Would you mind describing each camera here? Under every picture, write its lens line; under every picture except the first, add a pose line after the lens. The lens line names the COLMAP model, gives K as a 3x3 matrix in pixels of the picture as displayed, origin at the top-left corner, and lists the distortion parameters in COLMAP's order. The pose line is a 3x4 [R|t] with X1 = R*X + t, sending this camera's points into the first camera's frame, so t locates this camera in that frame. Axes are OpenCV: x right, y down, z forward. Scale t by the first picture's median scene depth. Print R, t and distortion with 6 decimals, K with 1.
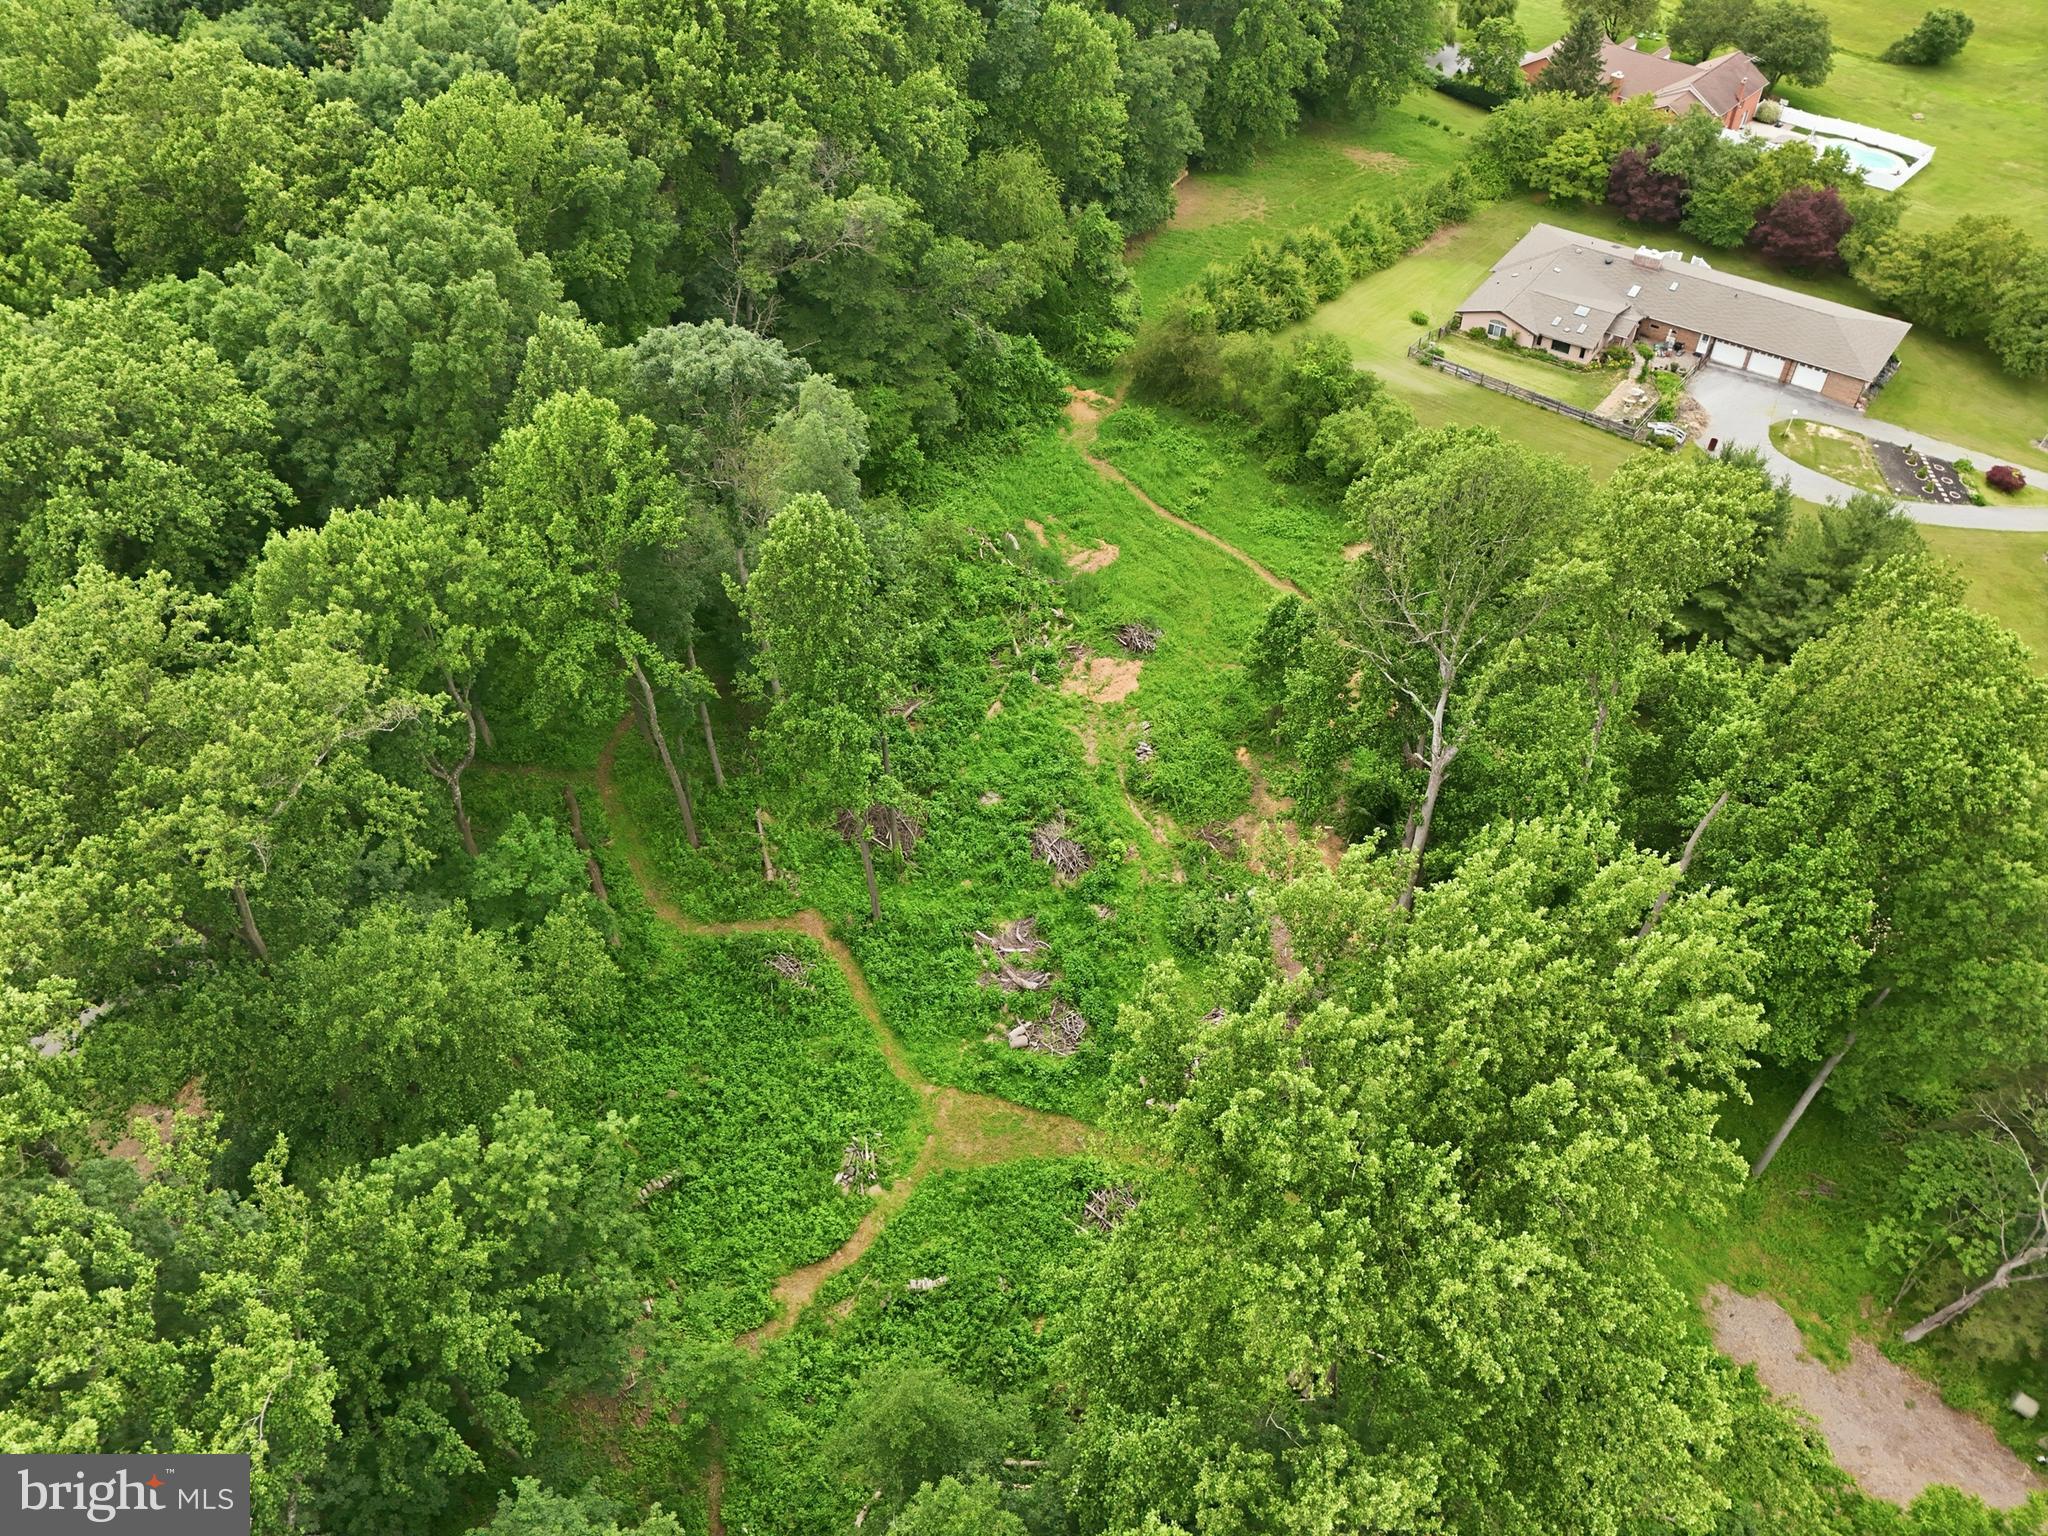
lens RADIAL K [[1497.4, 0, 1023.4], [0, 1497.4, 776.4], [0, 0, 1]] dist [0.100938, -0.117335]
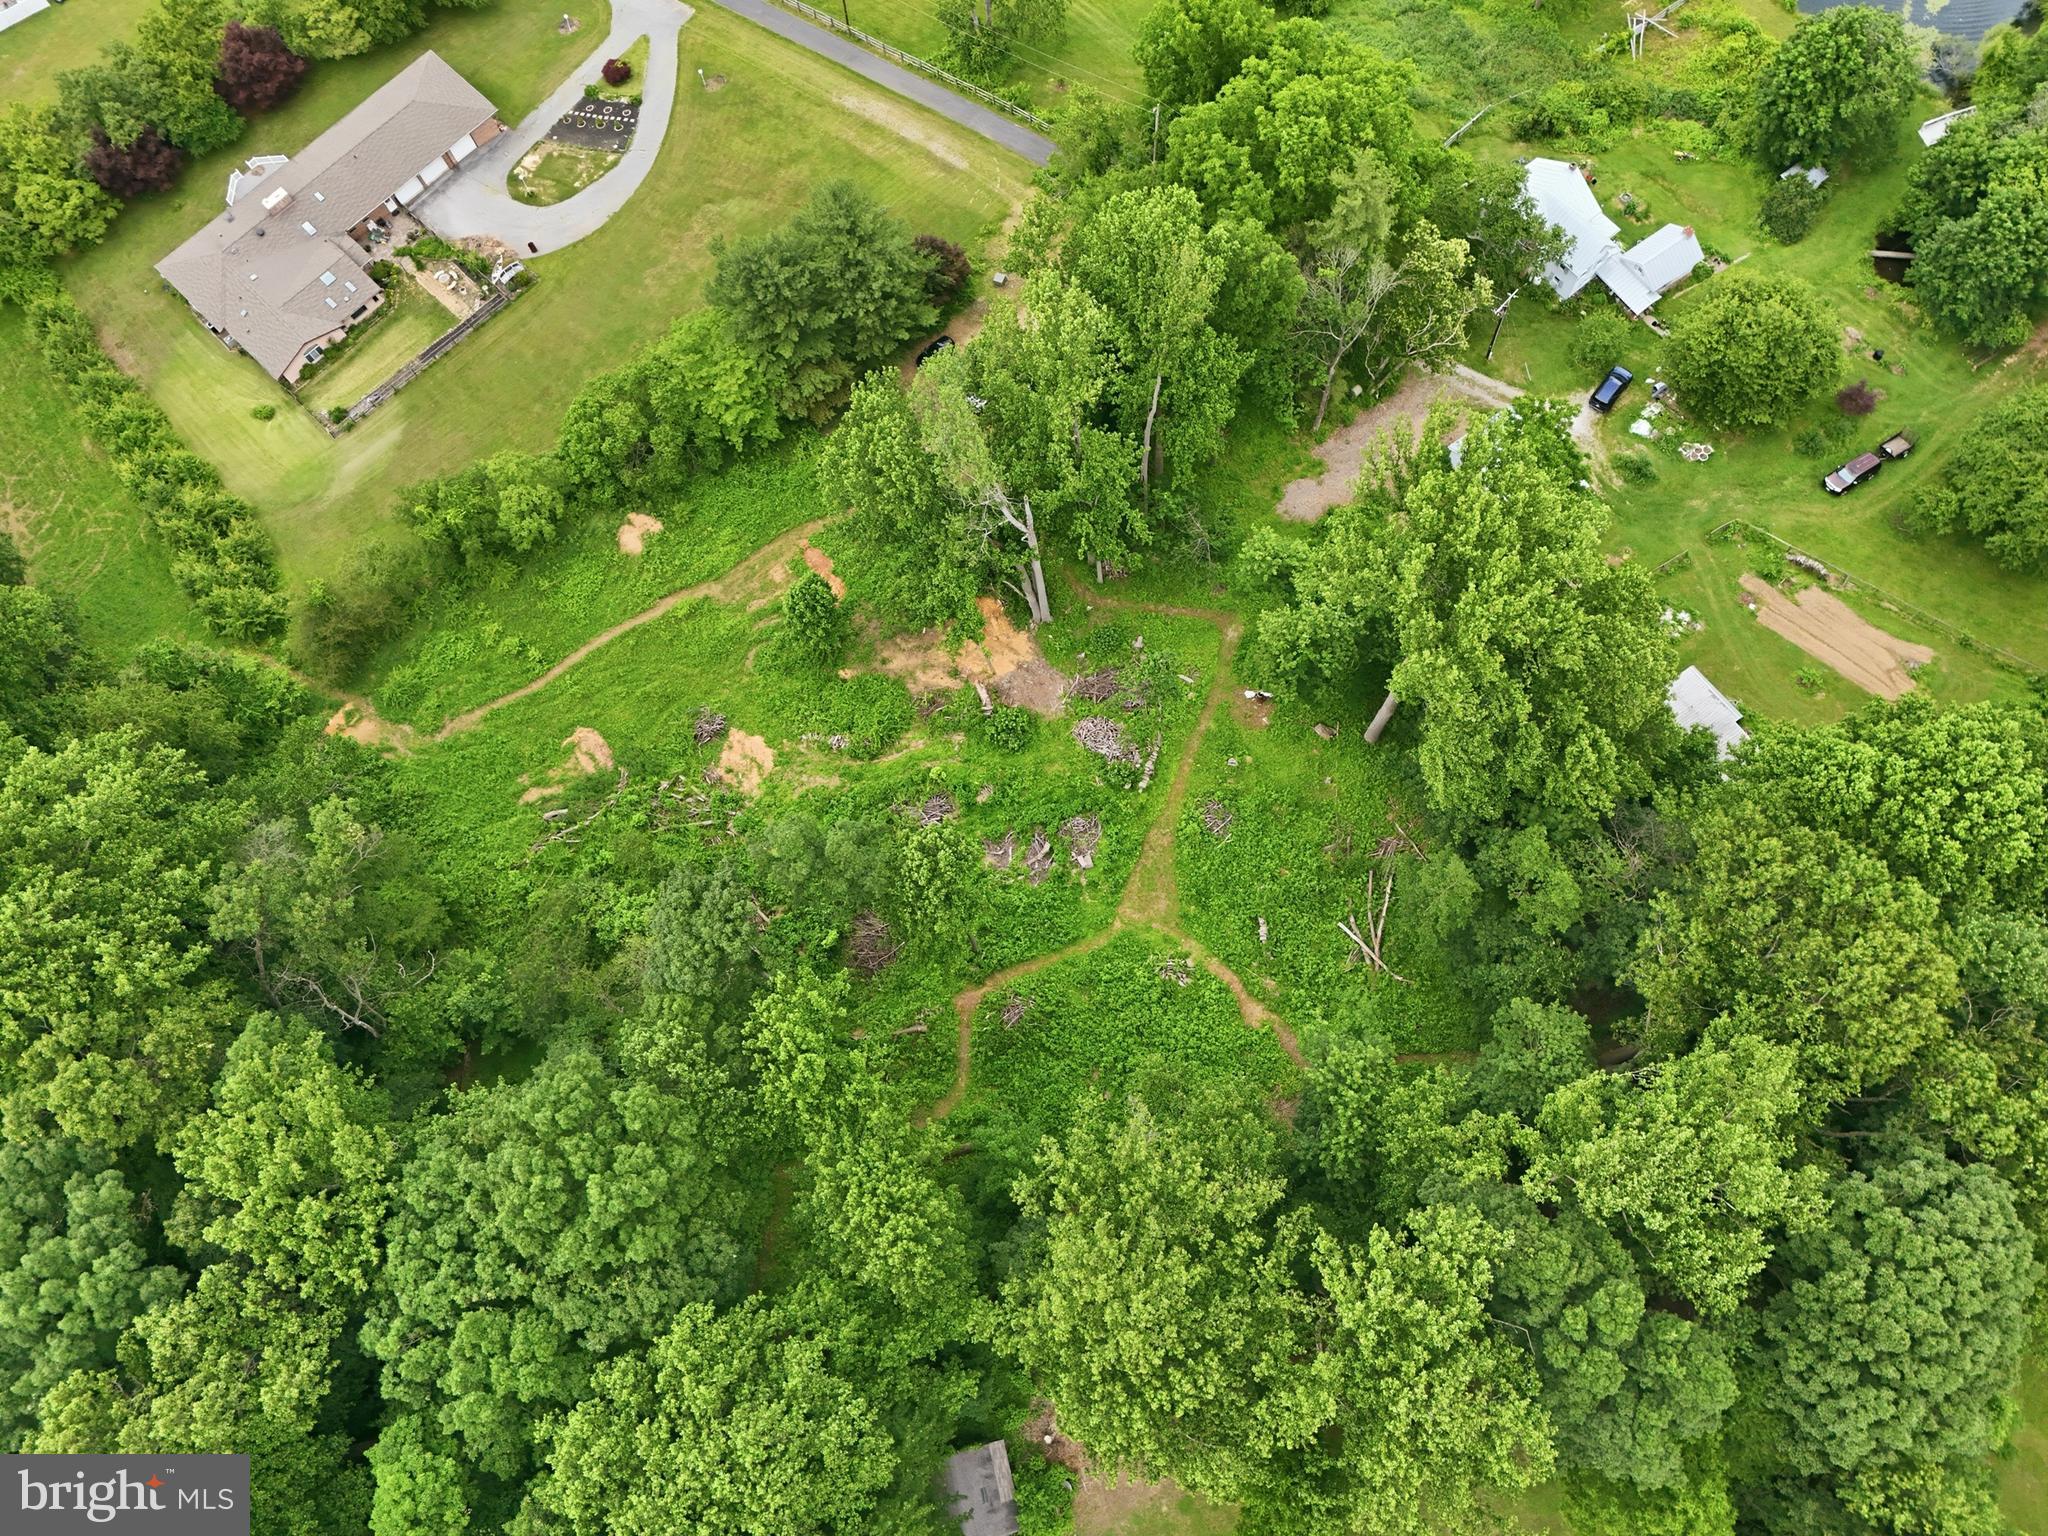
lens RADIAL K [[1498.5, 0, 1024.0], [0, 1498.5, 768.0], [0, 0, 1]] dist [0.085224, -0.084288]
pose [[0.126196, -0.934664, 0.332383, -0.340375], [0.767079, 0.304400, 0.564739, -0.599131], [-0.629018, 0.183696, 0.755375, -0.067200]]
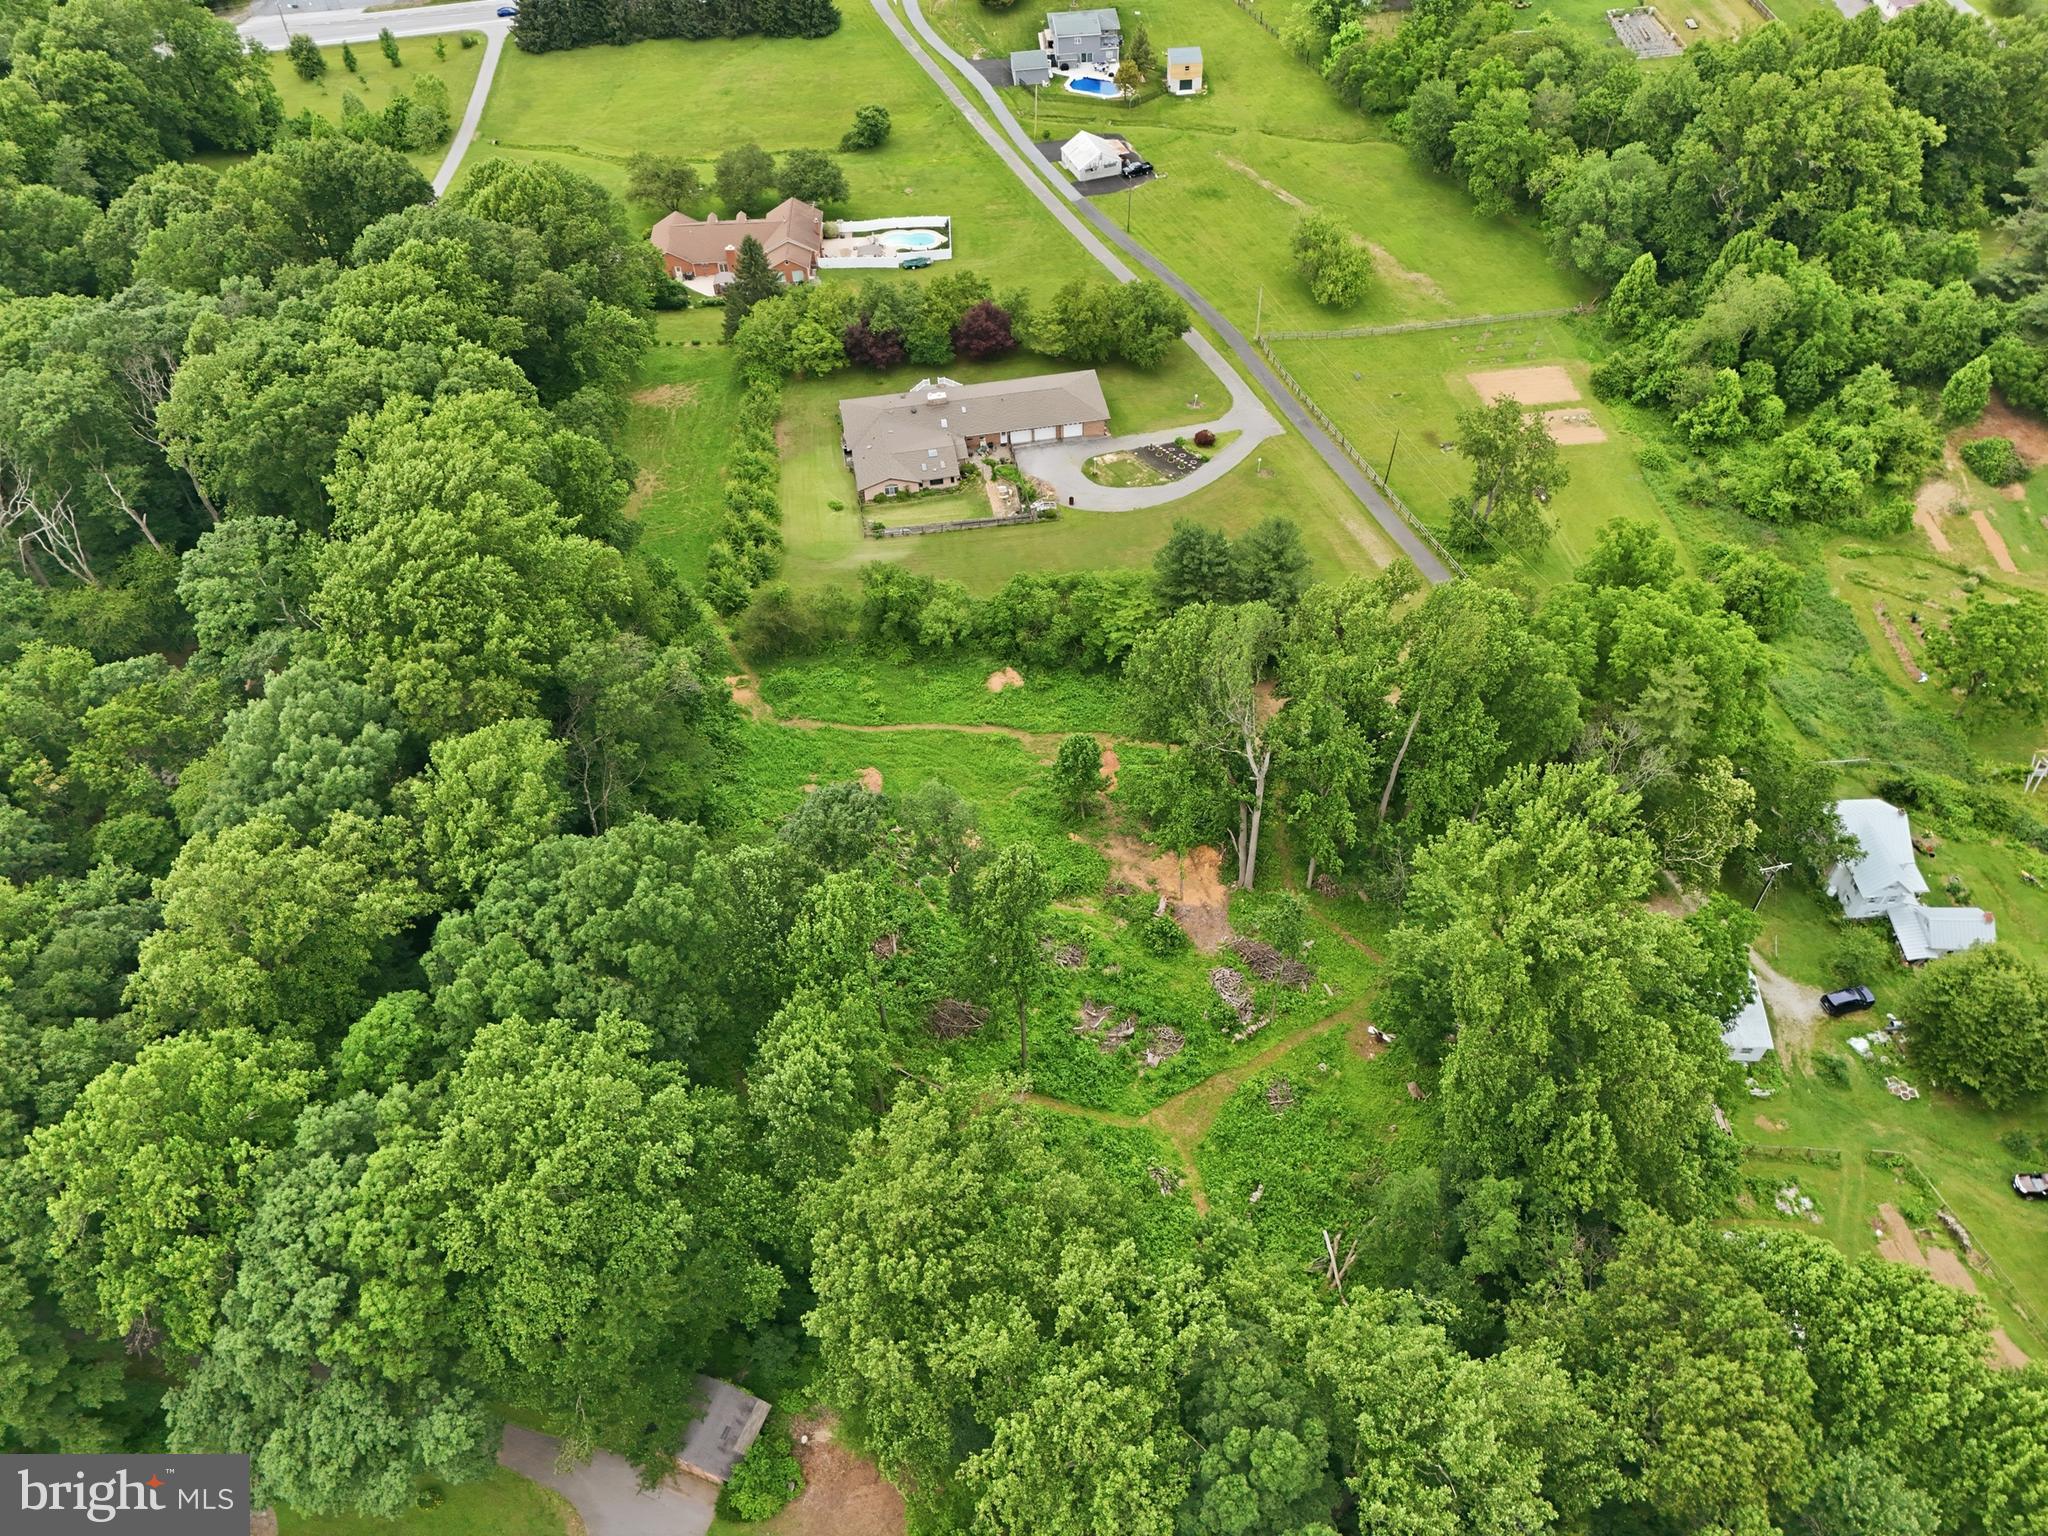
lens RADIAL K [[1498.5, 0, 1024.0], [0, 1498.5, 768.0], [0, 0, 1]] dist [0.085224, -0.084288]
pose [[0.683557, -0.542390, 0.488430, -0.586625], [0.536314, 0.827140, 0.167949, -0.351543], [-0.495093, 0.147149, 0.856288, -0.285294]]
